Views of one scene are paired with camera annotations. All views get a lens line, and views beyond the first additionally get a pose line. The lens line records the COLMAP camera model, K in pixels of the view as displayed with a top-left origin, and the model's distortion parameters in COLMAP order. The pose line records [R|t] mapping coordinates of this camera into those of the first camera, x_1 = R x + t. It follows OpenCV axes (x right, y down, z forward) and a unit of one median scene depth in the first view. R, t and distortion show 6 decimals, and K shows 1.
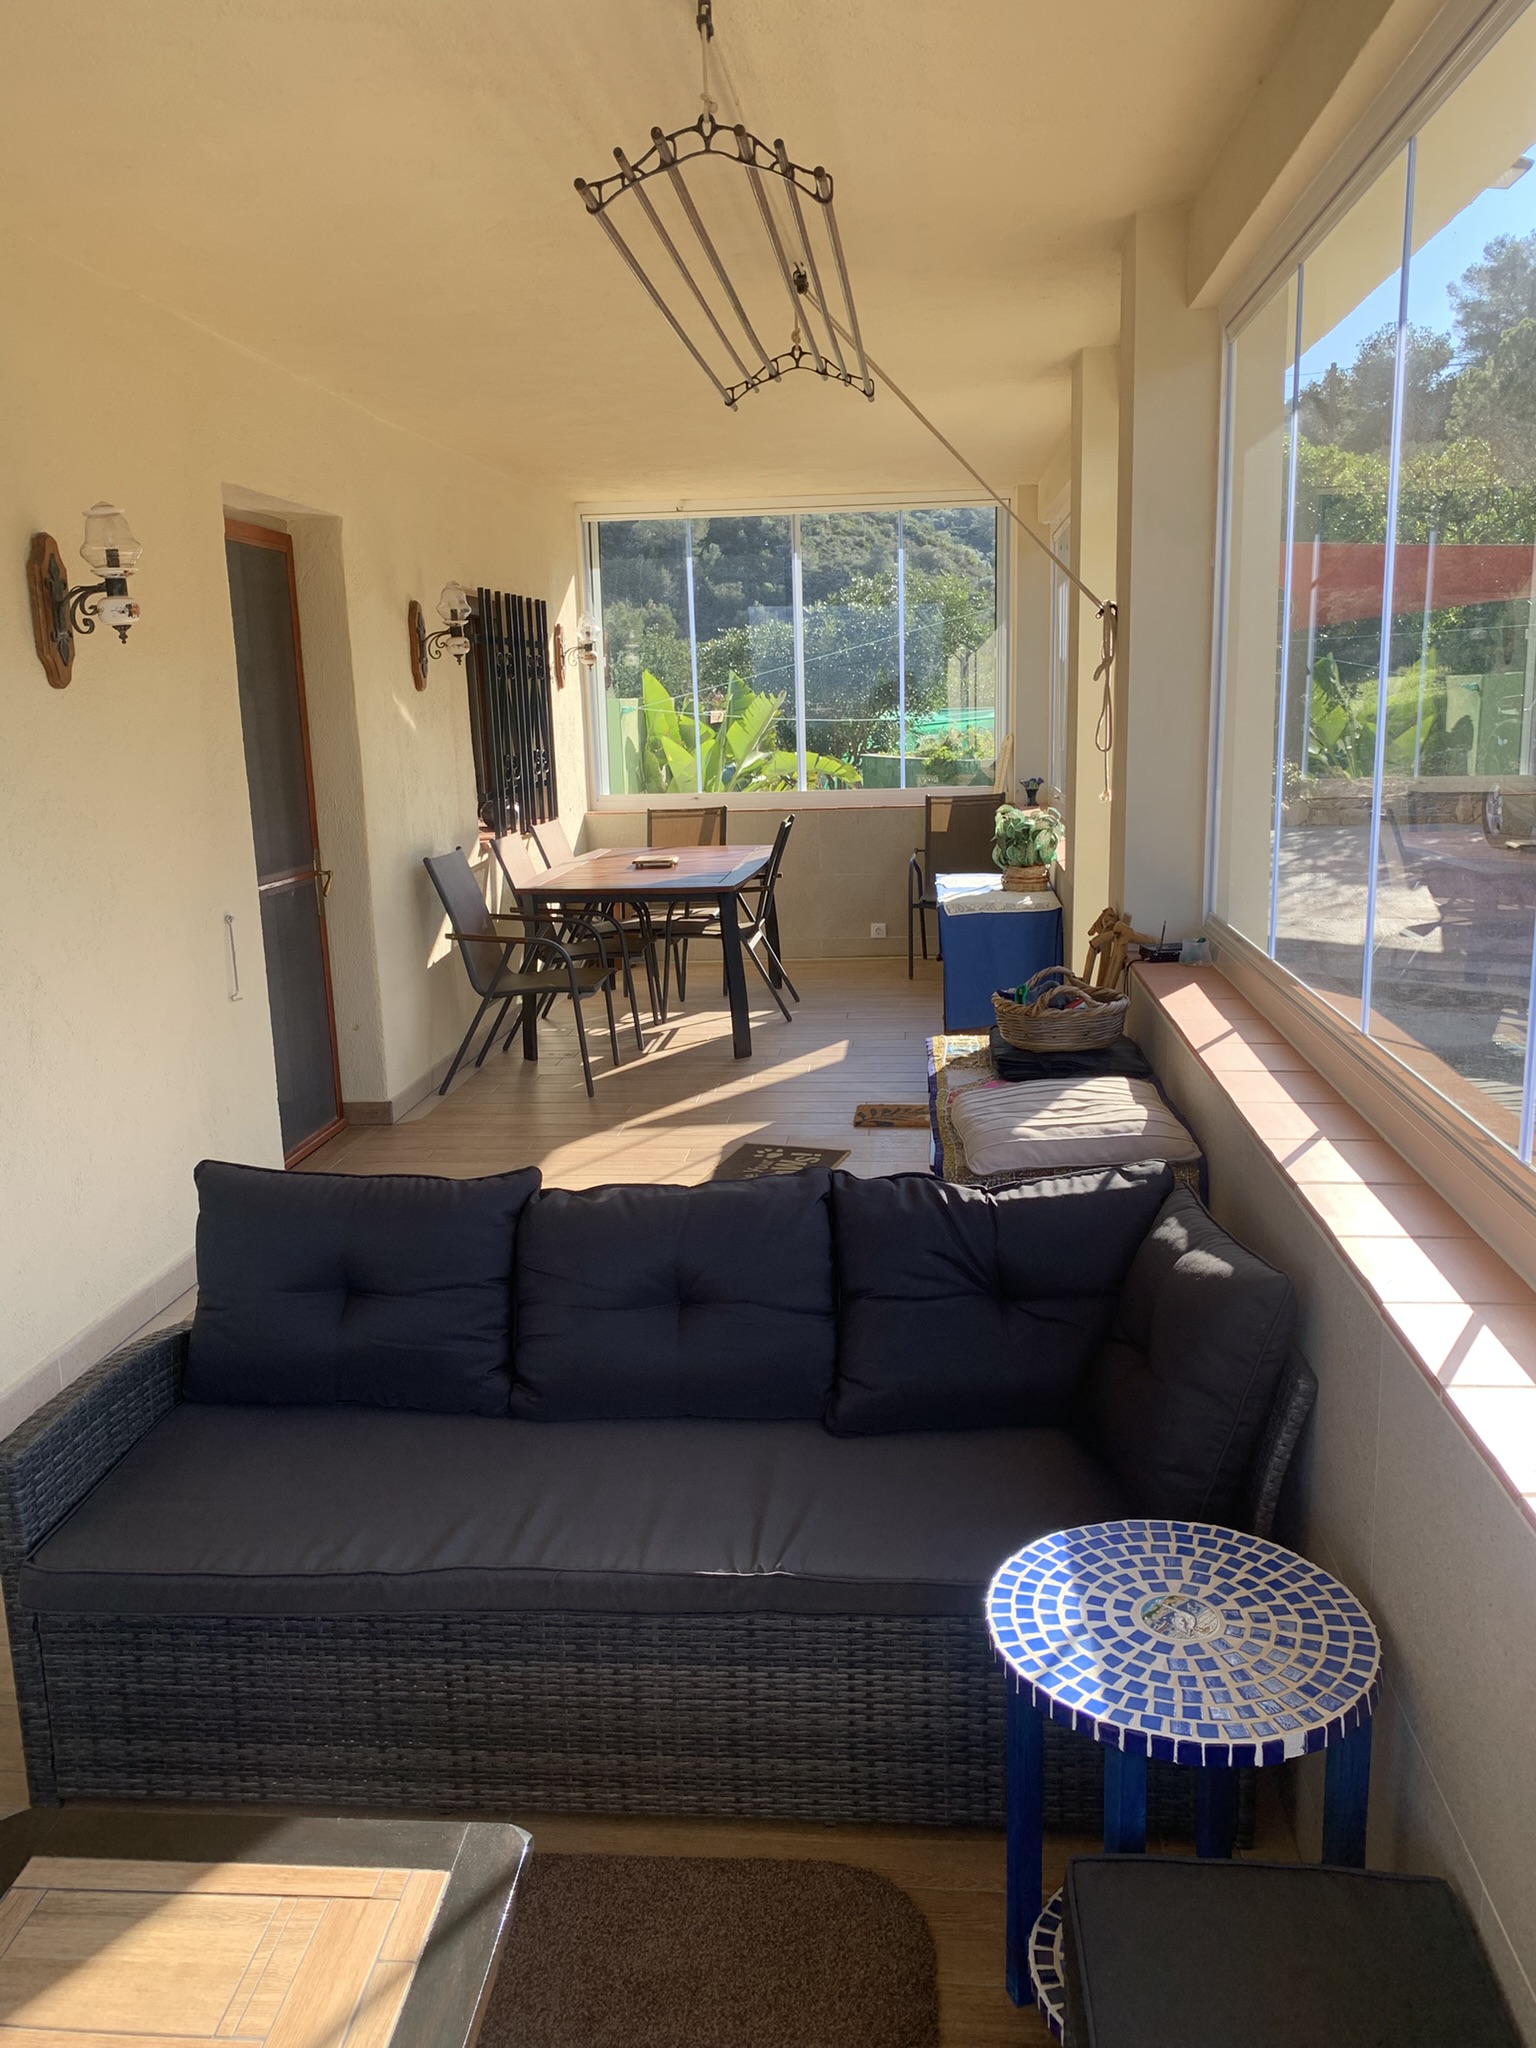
lens RADIAL K [[1570.0, 0, 768.0], [0, 1570.0, 1024.0], [0, 0, 1]] dist [0.149403, -0.002413]
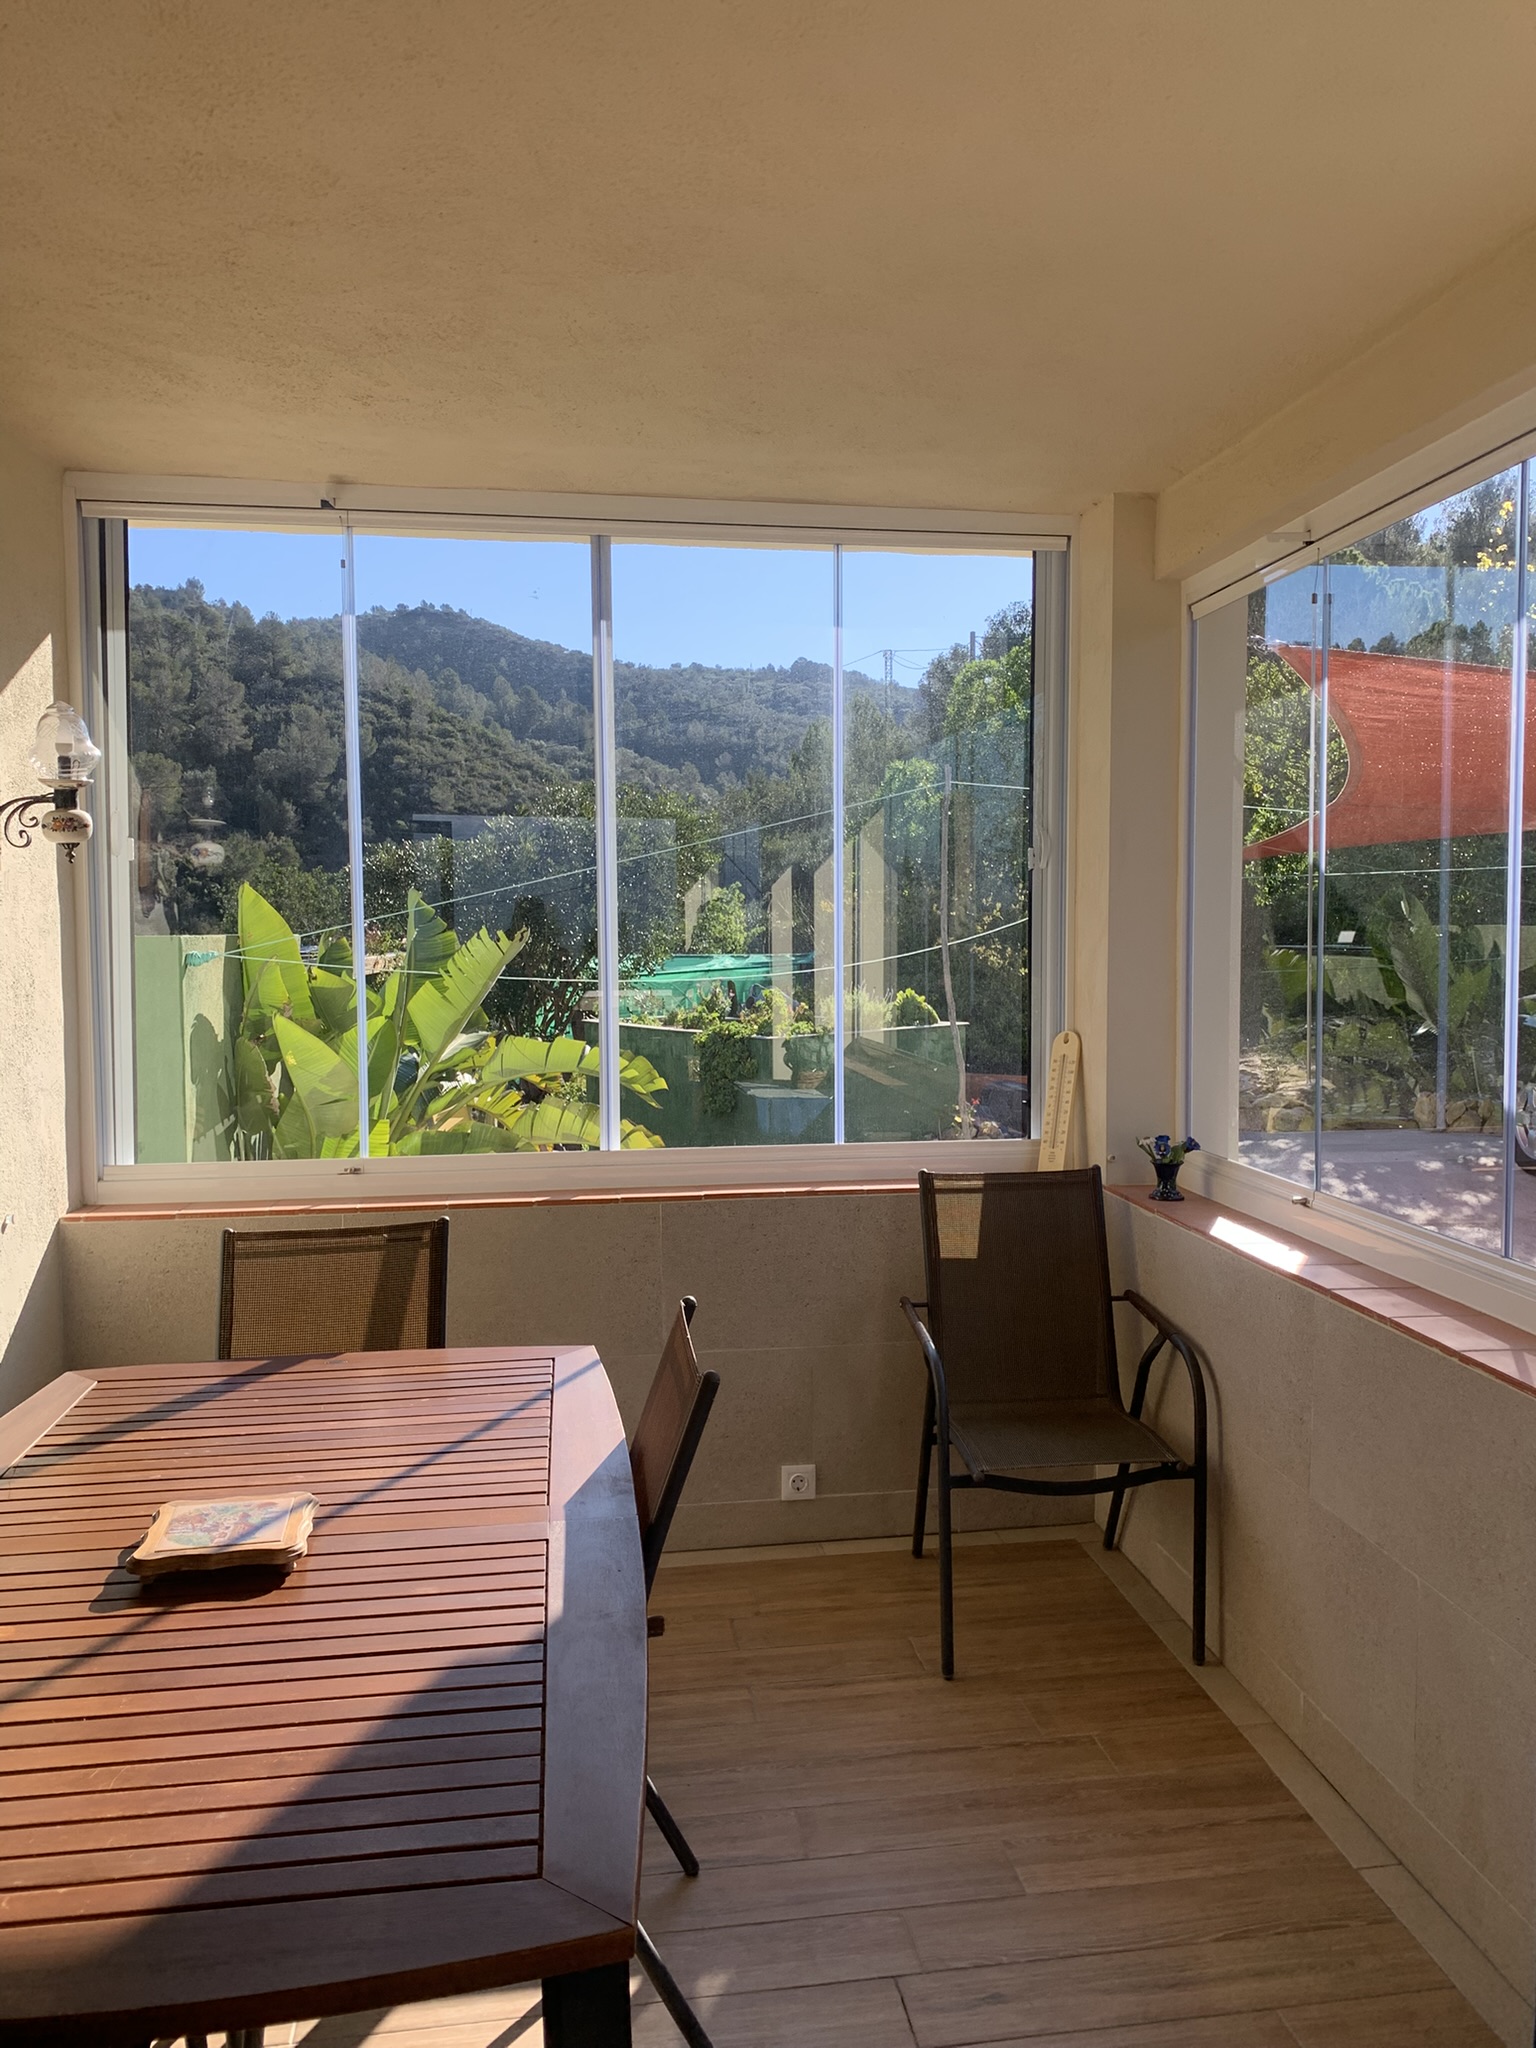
lens RADIAL K [[1571.7, 0, 768.0], [0, 1571.7, 1024.0], [0, 0, 1]] dist [0.010628, -0.015157]
pose [[0.972567, 0.009242, 0.232441, -0.031696], [0.025787, 0.988769, -0.147210, -0.102289], [-0.231191, 0.149166, 0.961405, 0.496022]]
